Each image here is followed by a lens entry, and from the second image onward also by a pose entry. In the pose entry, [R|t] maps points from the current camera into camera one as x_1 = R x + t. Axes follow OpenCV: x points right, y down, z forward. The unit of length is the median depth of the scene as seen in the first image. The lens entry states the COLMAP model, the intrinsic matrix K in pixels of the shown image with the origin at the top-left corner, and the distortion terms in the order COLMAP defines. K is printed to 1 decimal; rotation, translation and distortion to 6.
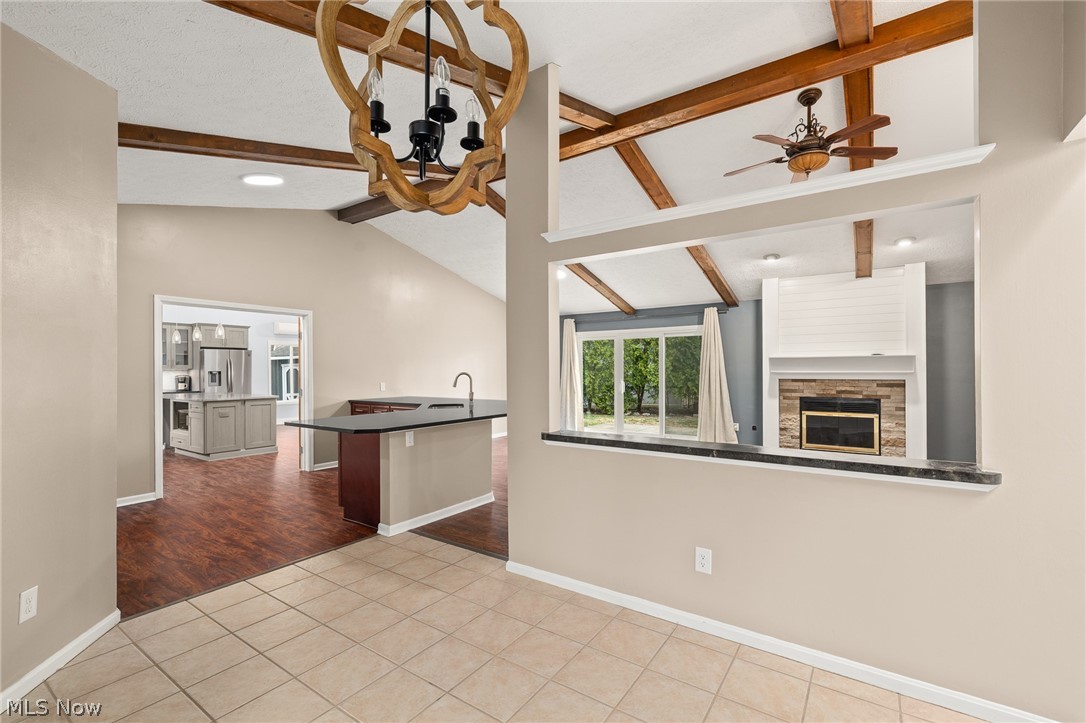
lens RADIAL K [[475.6, 0, 548.9], [0, 475.6, 371.3], [0, 0, 1]] dist [0.000925, 0.000353]
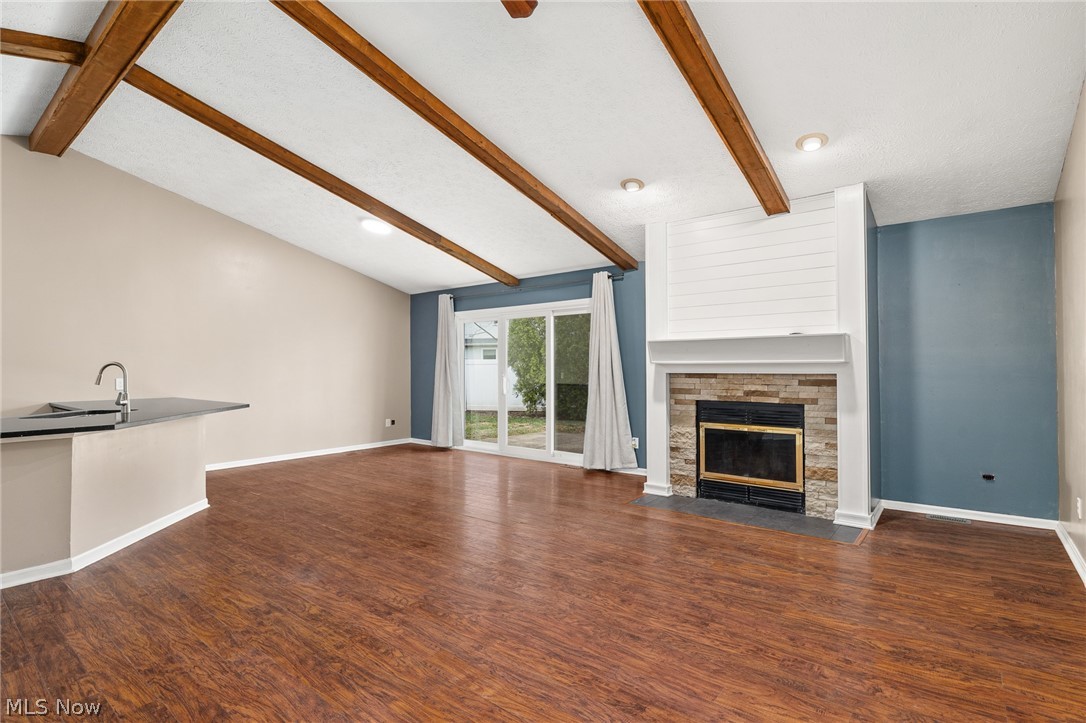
lens RADIAL K [[529.6, 0, 558.1], [0, 529.6, 359.0], [0, 0, 1]] dist [-0.000479, -0.001120]
pose [[0.998151, -0.001727, -0.060754, 0.399586], [0.000641, 0.999840, -0.017888, 0.009923], [0.060775, 0.017816, 0.997992, 0.267968]]
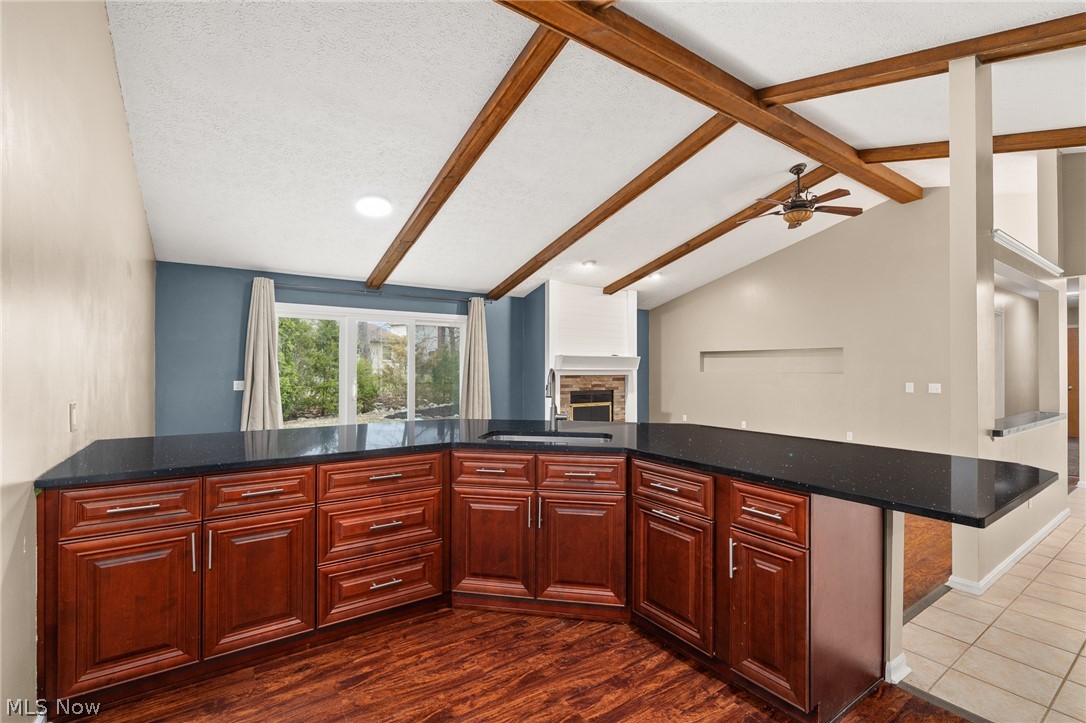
lens RADIAL K [[479.0, 0, 541.7], [0, 479.0, 359.3], [0, 0, 1]] dist [-0.011754, -0.000202]
pose [[0.352875, 0.022219, 0.935407, -0.576621], [-0.003866, 0.999744, -0.022288, 0.004132], [-0.935663, 0.004249, 0.352870, 0.697082]]
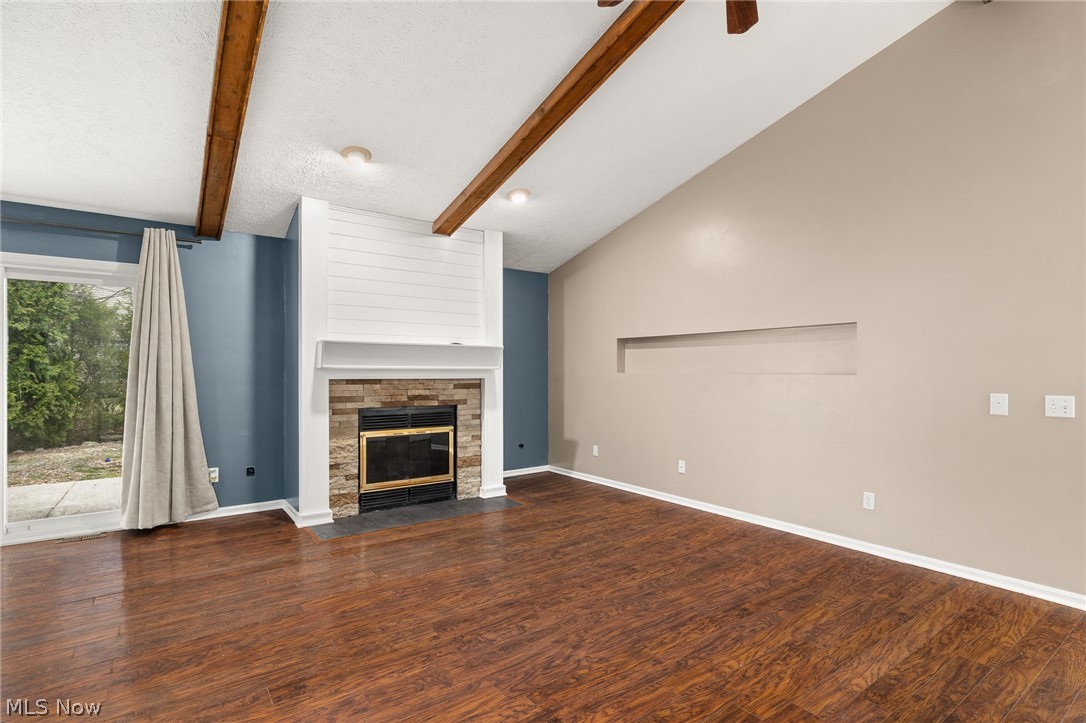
lens RADIAL K [[529.6, 0, 545.5], [0, 529.6, 368.8], [0, 0, 1]] dist [-0.000479, -0.001120]
pose [[0.329601, 0.009126, 0.944076, -0.031116], [-0.001276, 0.999957, -0.009221, 0.009277], [-0.944119, 0.001834, 0.329599, 0.579752]]
